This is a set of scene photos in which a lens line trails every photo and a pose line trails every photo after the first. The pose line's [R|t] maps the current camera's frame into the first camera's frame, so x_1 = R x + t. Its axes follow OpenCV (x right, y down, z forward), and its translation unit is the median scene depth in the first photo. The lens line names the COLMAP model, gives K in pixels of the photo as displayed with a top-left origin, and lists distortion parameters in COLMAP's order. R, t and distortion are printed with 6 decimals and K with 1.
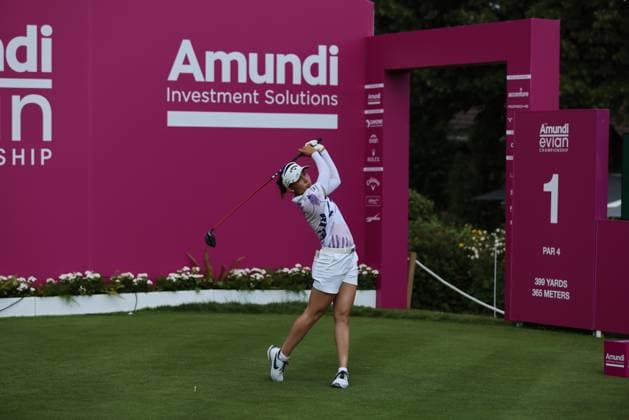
lens RADIAL K [[2002.9, 0, 321.3], [0, 2002.9, 199.9], [0, 0, 1]] dist [0.087868, 0.000000]
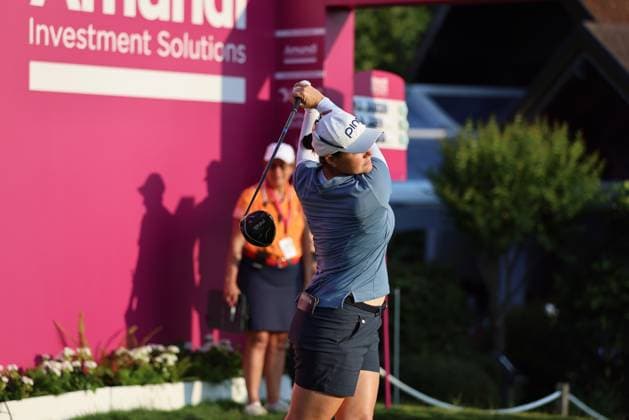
lens RADIAL K [[2101.1, 0, 308.2], [0, 2101.1, 208.7], [0, 0, 1]] dist [0.141498, 0.000000]
pose [[0.890831, -0.003019, 0.454324, -0.265025], [0.003419, 0.999994, -0.000058, -0.004259], [-0.454321, 0.001605, 0.890836, 0.453124]]
